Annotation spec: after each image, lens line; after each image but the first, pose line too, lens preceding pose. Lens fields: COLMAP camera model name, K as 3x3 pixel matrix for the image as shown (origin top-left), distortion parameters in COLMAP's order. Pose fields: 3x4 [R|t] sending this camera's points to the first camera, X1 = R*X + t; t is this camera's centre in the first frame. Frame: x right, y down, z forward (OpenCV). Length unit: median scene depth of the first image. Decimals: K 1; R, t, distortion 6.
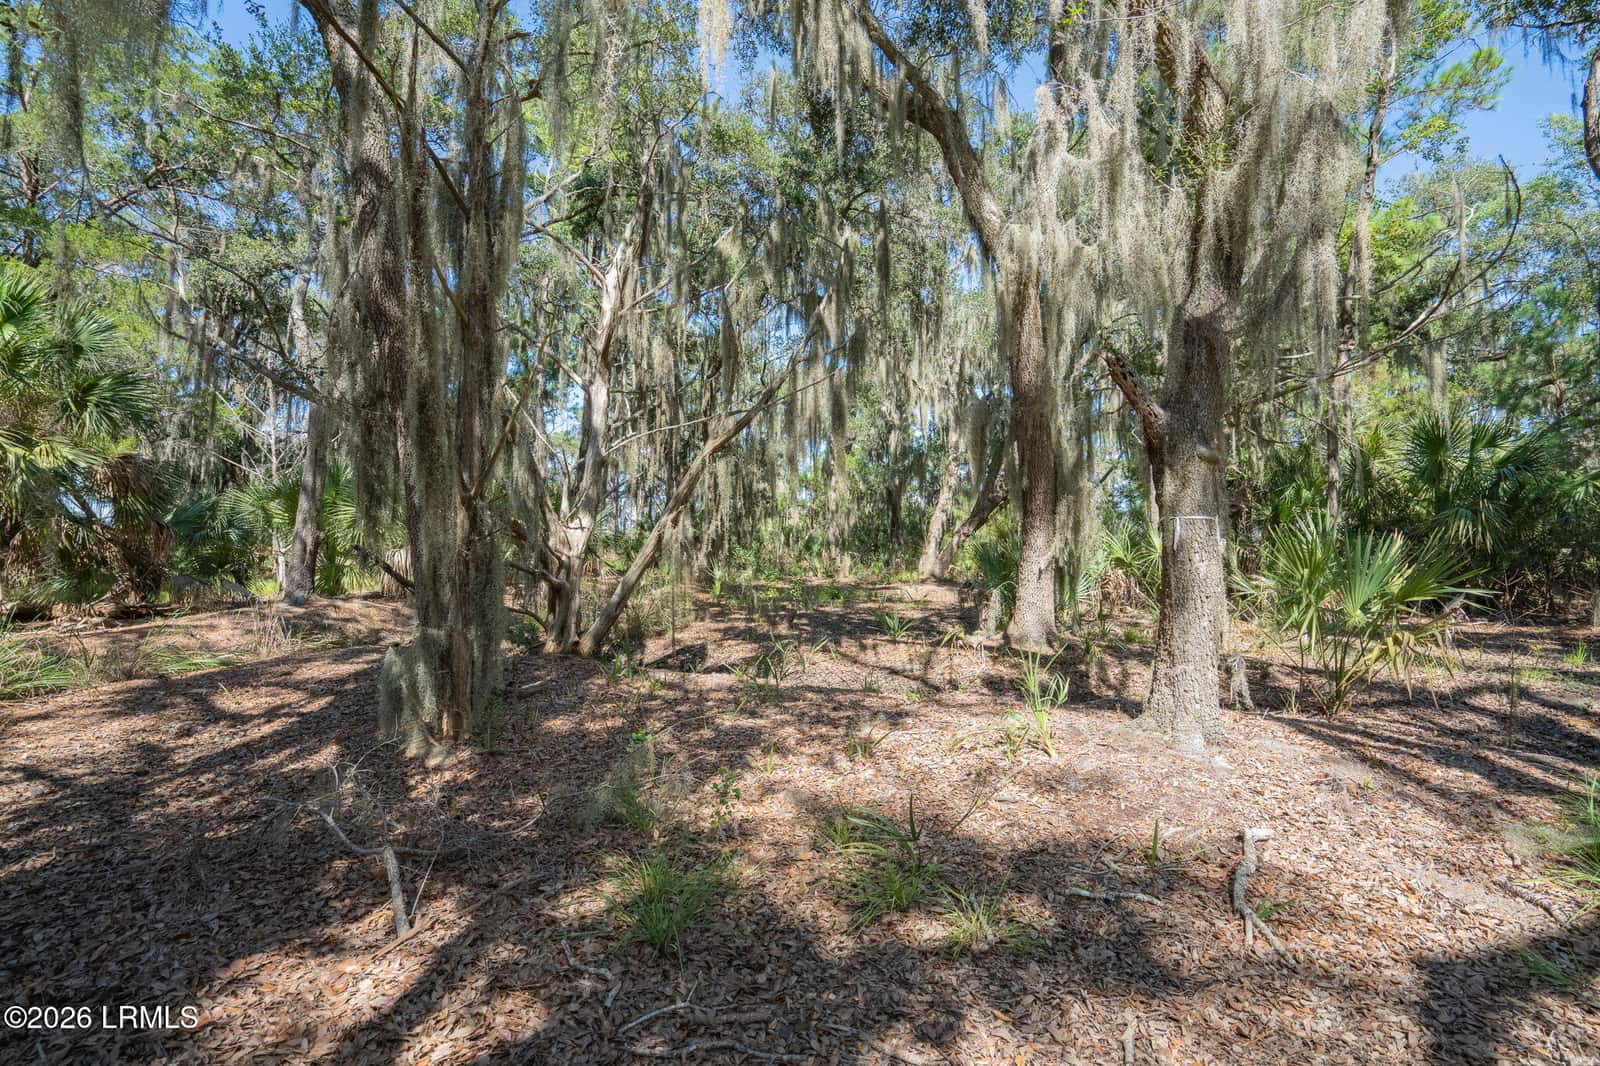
lens RADIAL K [[736.0, 0, 796.9], [0, 736.0, 535.9], [0, 0, 1]] dist [-0.029860, 0.002285]
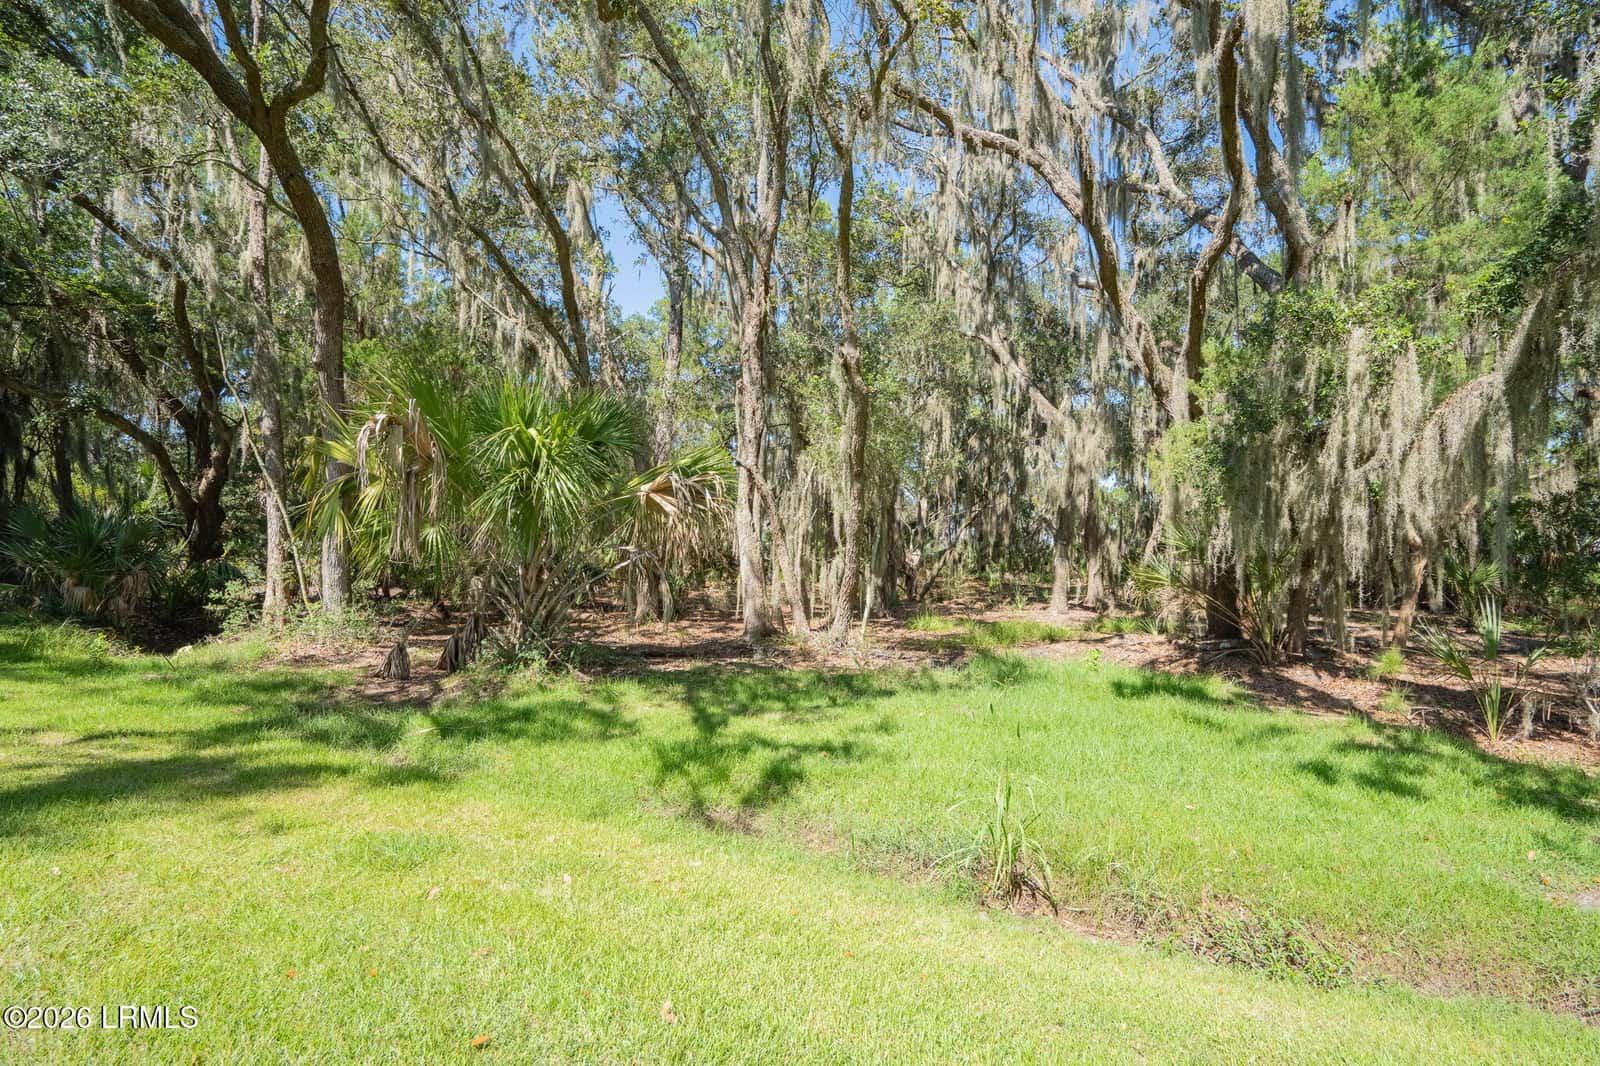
lens RADIAL K [[736.0, 0, 801.6], [0, 736.0, 535.4], [0, 0, 1]] dist [-0.029860, 0.002285]
pose [[0.898559, 0.000635, -0.438853, 0.484694], [-0.006601, 0.999905, -0.012069, -0.045464], [0.438804, 0.013741, 0.898478, -1.532505]]
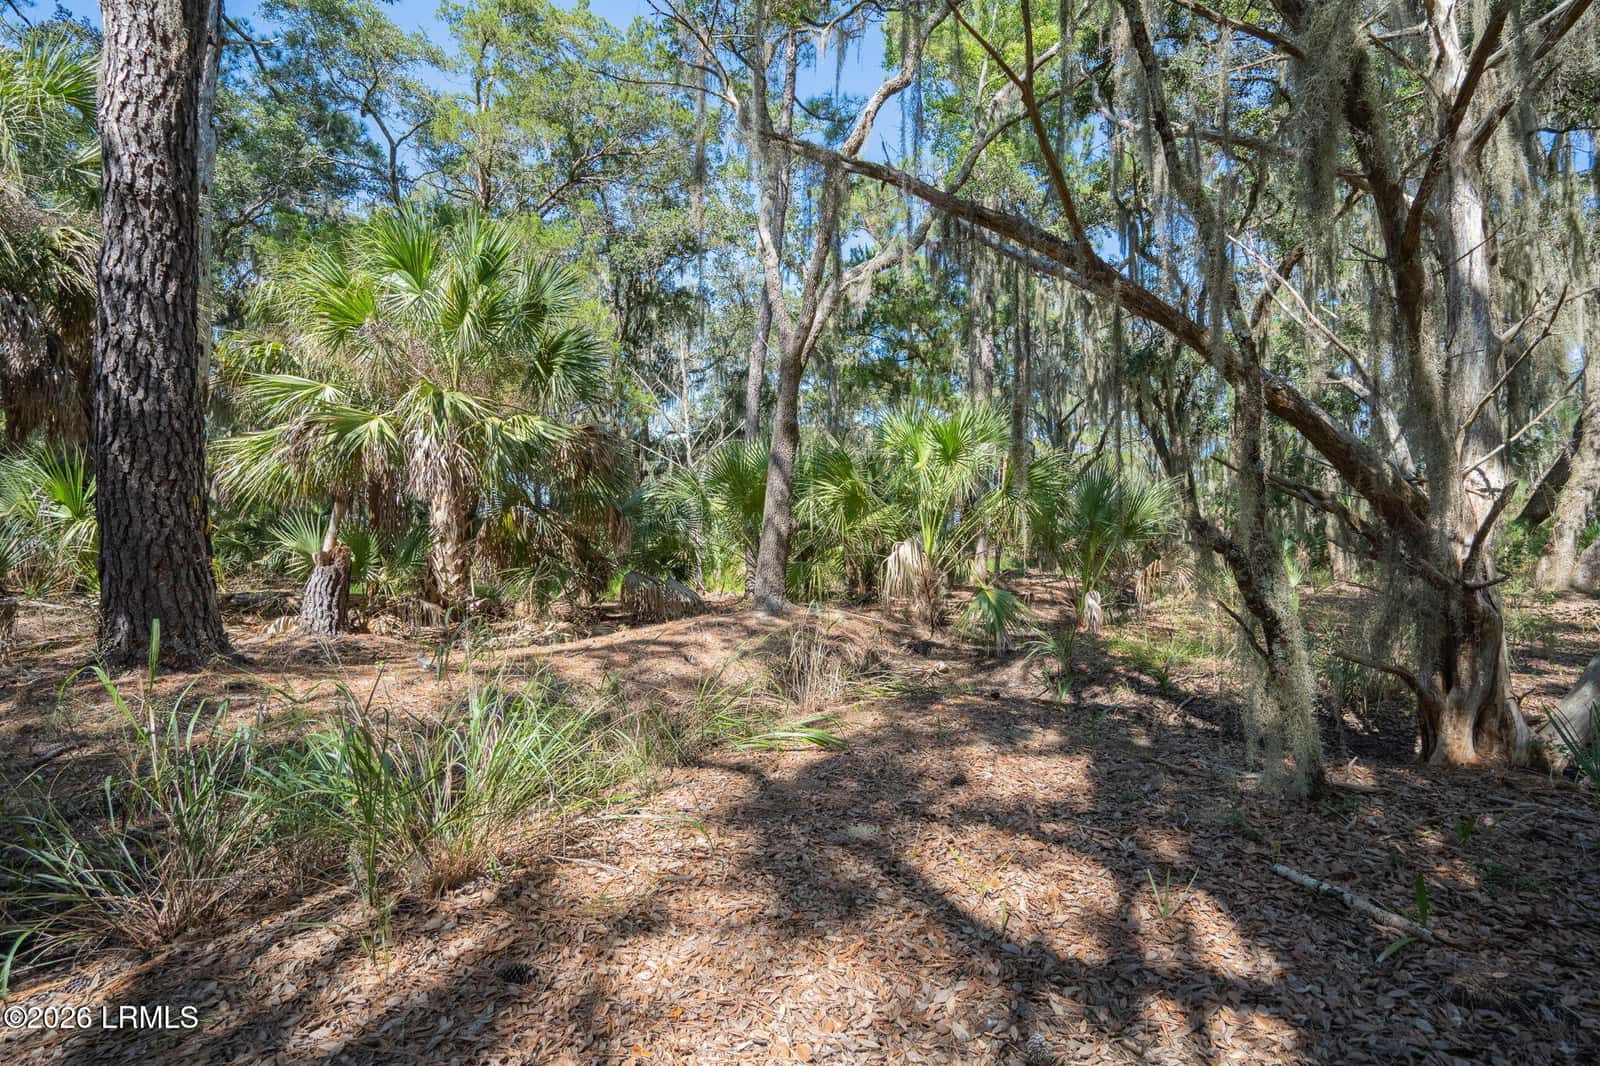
lens RADIAL K [[736.0, 0, 794.1], [0, 736.0, 531.0], [0, 0, 1]] dist [-0.029860, 0.002285]
pose [[0.923230, -0.004265, -0.384225, -0.441260], [0.003494, 0.999990, -0.002704, 0.010889], [0.384233, 0.001154, 0.923236, 0.345982]]
